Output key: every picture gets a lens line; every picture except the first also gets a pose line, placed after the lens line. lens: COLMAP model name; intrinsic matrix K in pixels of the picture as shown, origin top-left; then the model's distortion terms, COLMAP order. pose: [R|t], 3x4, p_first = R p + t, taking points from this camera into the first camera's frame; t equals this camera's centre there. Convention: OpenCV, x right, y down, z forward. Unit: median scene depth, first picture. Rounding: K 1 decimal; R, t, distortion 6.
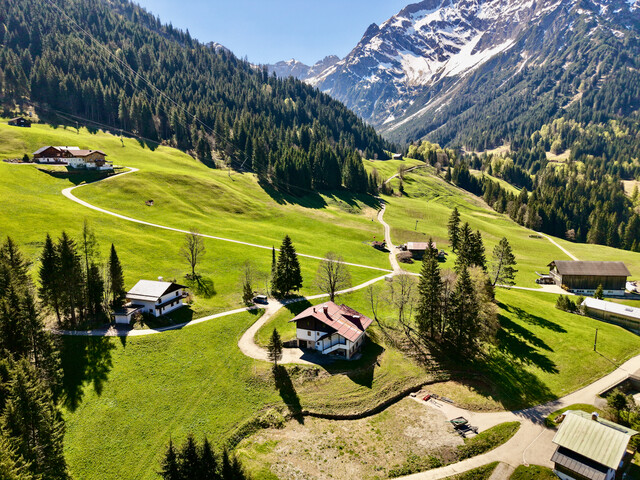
lens RADIAL K [[431.1, 0, 320.0], [0, 431.1, 240.0], [0, 0, 1]] dist [0.032511, -0.022935]
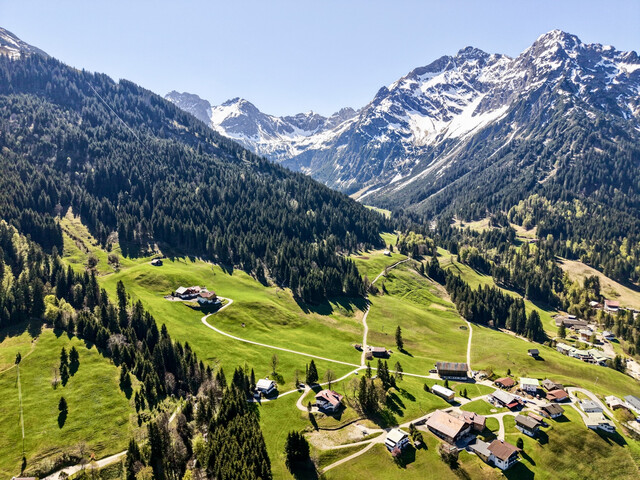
lens RADIAL K [[431.1, 0, 320.0], [0, 431.1, 240.0], [0, 0, 1]] dist [0.032511, -0.022935]
pose [[0.999235, 0.001776, -0.039060, 0.007276], [-0.004527, 0.997504, -0.070467, -0.058796], [0.038838, 0.070590, 0.996749, -0.175819]]
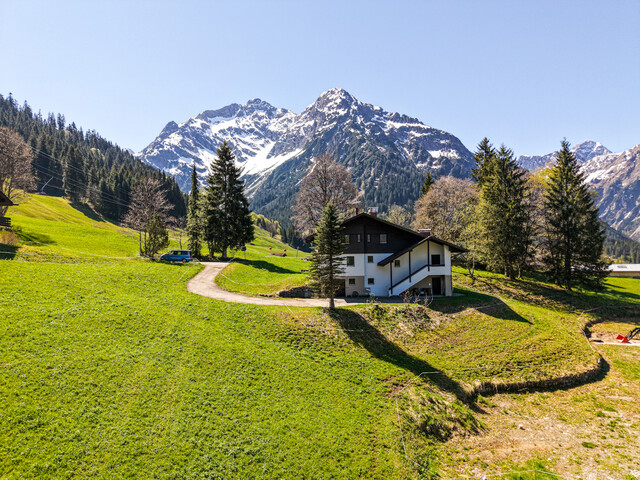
lens RADIAL K [[431.1, 0, 320.0], [0, 431.1, 240.0], [0, 0, 1]] dist [0.032511, -0.022935]
pose [[0.897193, 0.013728, 0.441426, -0.022295], [0.086483, 0.974705, -0.206087, 0.024726], [-0.433089, 0.223075, 0.873311, 0.052244]]
